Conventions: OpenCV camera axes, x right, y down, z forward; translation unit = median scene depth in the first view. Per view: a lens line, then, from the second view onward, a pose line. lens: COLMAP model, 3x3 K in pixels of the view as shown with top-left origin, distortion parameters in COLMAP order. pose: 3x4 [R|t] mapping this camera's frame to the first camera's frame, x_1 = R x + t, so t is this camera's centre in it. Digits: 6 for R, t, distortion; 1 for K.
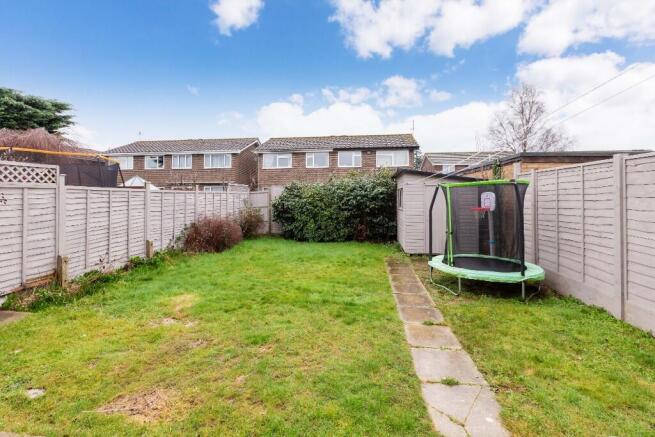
lens RADIAL K [[294.5, 0, 327.9], [0, 294.5, 195.0], [0, 0, 1]] dist [0.000564, 0.000099]
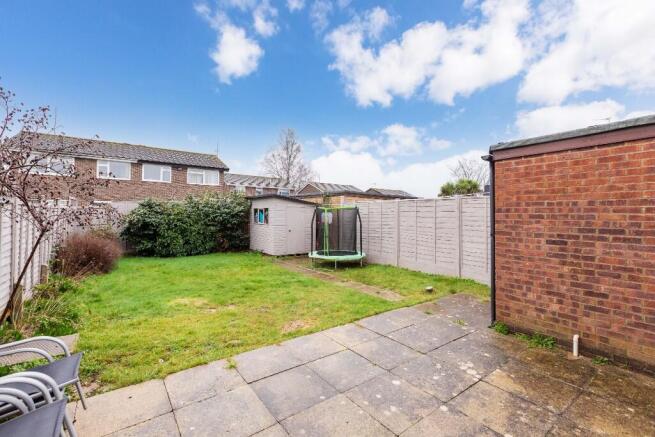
lens RADIAL K [[287.3, 0, 327.8], [0, 287.3, 215.7], [0, 0, 1]] dist [0.000124, 0.000056]
pose [[0.710381, 0.004462, 0.703803, -0.394102], [-0.014527, 0.999860, 0.008324, -0.002668], [-0.703667, -0.016137, 0.710346, -0.096043]]
